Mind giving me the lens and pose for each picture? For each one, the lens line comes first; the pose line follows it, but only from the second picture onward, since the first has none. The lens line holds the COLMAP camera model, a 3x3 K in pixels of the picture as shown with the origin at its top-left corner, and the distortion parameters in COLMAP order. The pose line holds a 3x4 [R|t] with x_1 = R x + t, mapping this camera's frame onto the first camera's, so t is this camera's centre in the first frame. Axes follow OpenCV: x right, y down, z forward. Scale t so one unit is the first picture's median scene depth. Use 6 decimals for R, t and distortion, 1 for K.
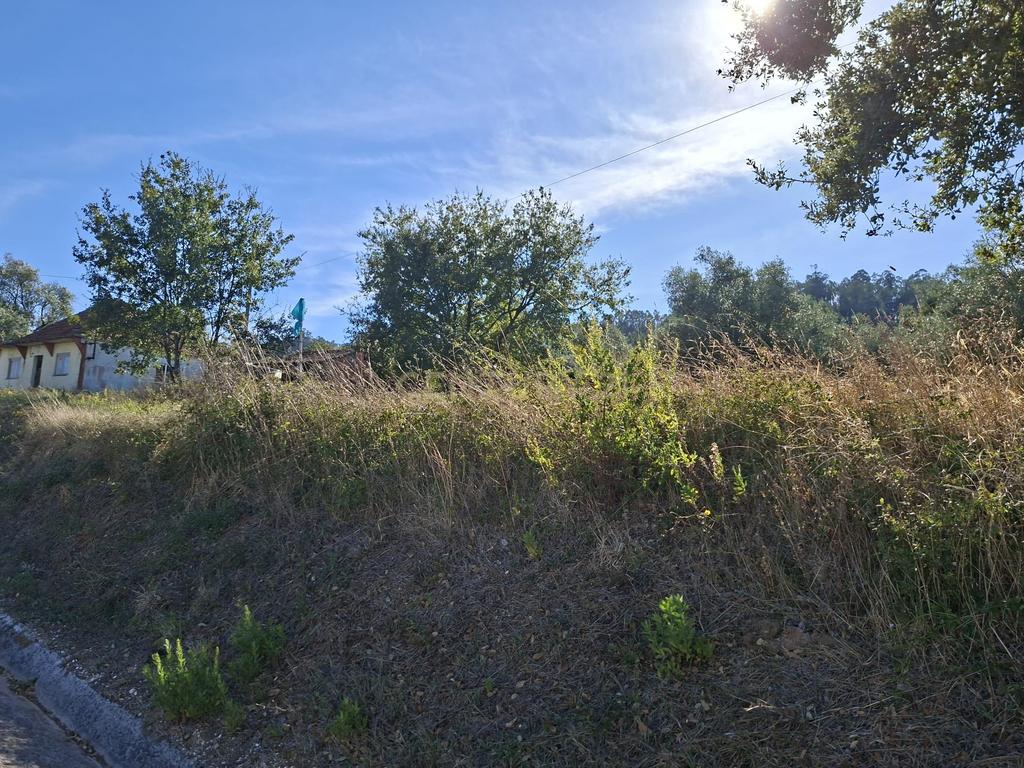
lens RADIAL K [[859.4, 0, 503.9], [0, 859.4, 385.3], [0, 0, 1]] dist [0.193234, -0.217409]
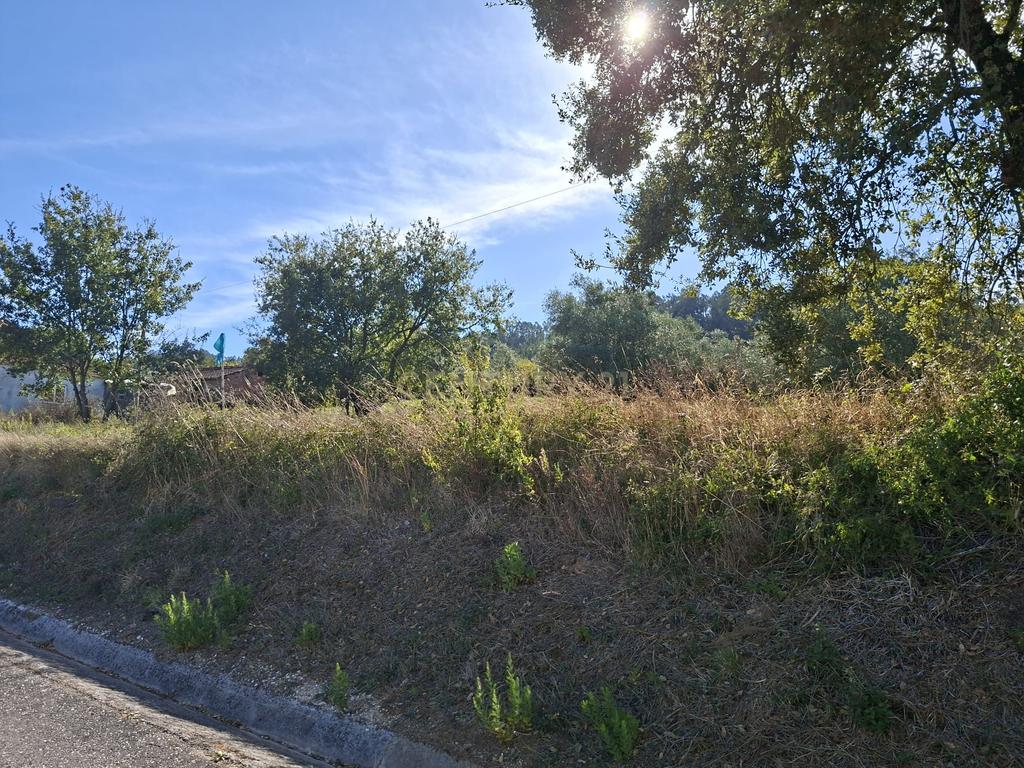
lens RADIAL K [[859.4, 0, 503.9], [0, 859.4, 385.3], [0, 0, 1]] dist [0.193234, -0.217409]
pose [[0.992272, -0.015537, 0.123106, -0.005935], [0.016877, 0.999809, -0.009849, -0.012845], [-0.122929, 0.011850, 0.992345, -0.199671]]
